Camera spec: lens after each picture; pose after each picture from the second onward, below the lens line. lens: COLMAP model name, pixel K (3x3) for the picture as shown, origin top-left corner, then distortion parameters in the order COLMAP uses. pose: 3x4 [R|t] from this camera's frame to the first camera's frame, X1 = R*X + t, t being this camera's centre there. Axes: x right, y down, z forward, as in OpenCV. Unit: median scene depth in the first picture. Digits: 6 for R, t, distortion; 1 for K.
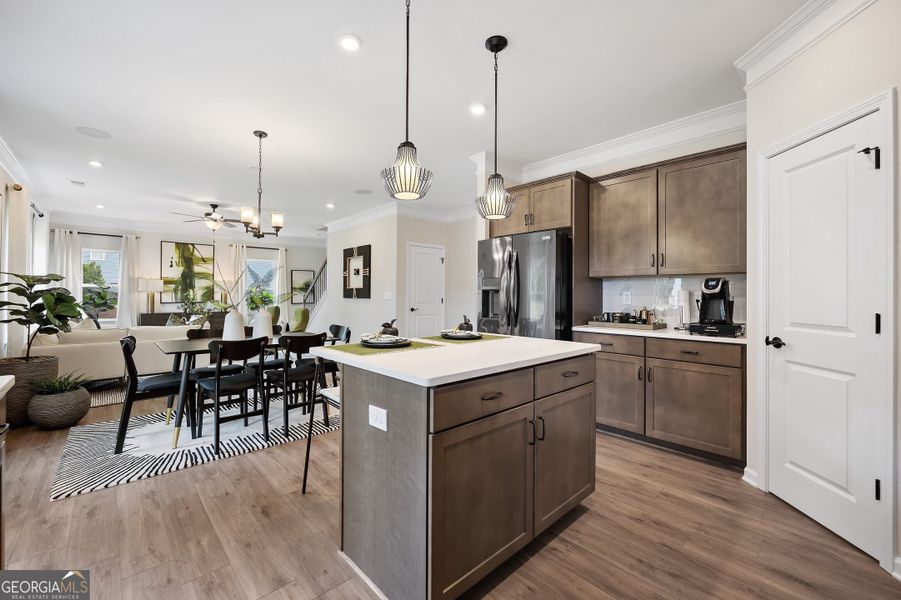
lens RADIAL K [[364.9, 0, 445.4], [0, 364.9, 294.2], [0, 0, 1]] dist [-0.007248, 0.000488]
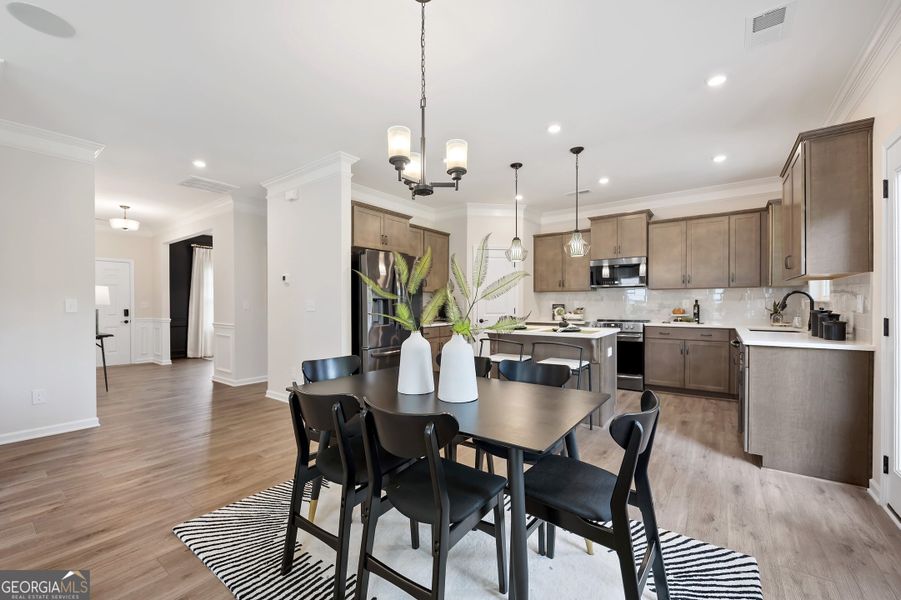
lens RADIAL K [[373.1, 0, 450.6], [0, 373.1, 306.4], [0, 0, 1]] dist [0.011063, -0.000042]
pose [[-0.189712, -0.011704, 0.981770, -0.494785], [0.002650, 0.999919, 0.012433, -0.001802], [-0.981836, 0.004960, -0.189666, 0.505843]]
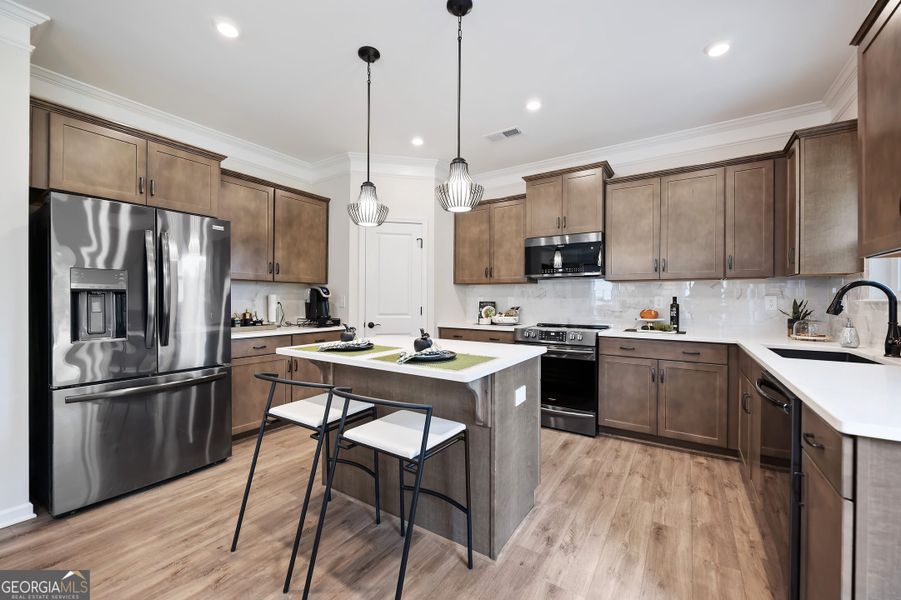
lens RADIAL K [[360.8, 0, 450.5], [0, 360.8, 300.0], [0, 0, 1]] dist [-0.000639, 0.000077]
pose [[-0.234174, -0.007333, 0.972167, -0.273036], [-0.005062, 0.999967, 0.006324, -0.001834], [-0.972182, -0.003440, -0.234203, 0.305529]]
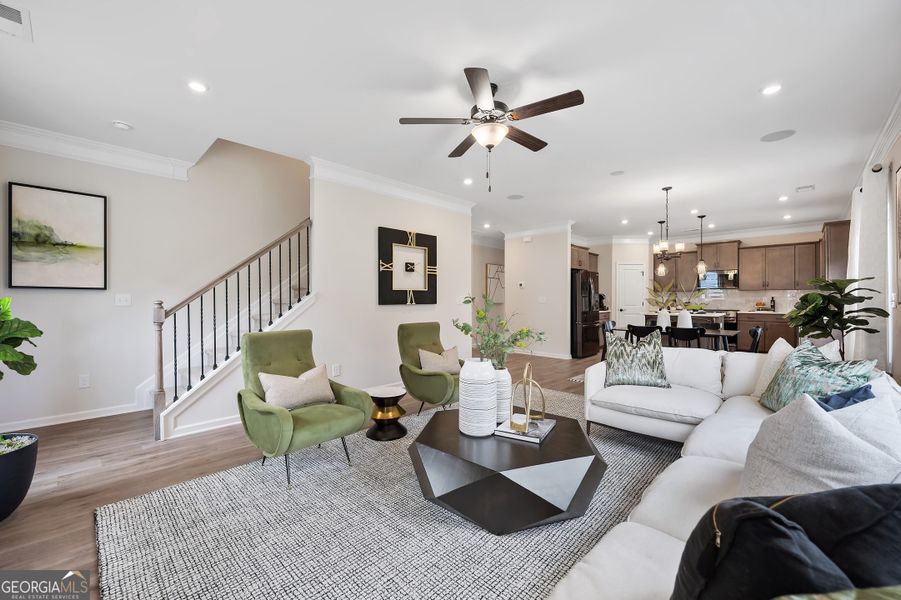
lens RADIAL K [[367.5, 0, 450.5], [0, 367.5, 300.0], [0, 0, 1]] dist [-0.000665, -0.000038]
pose [[-0.055008, -0.005710, 0.998470, -0.912899], [0.000396, 0.999983, 0.005741, -0.002030], [-0.998486, 0.000712, -0.055004, 0.919755]]
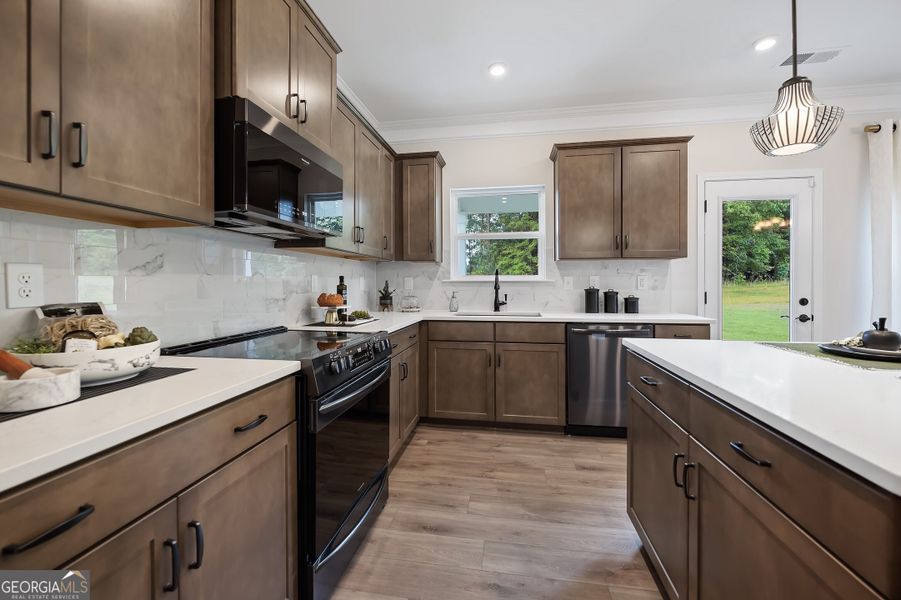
lens RADIAL K [[367.6, 0, 450.6], [0, 367.6, 283.8], [0, 0, 1]] dist [-0.001001, -0.000167]
pose [[-0.795126, -0.003816, -0.606432, 0.219625], [-0.002836, 0.999993, -0.002573, 0.003723], [0.606437, -0.000326, -0.795131, 0.282817]]
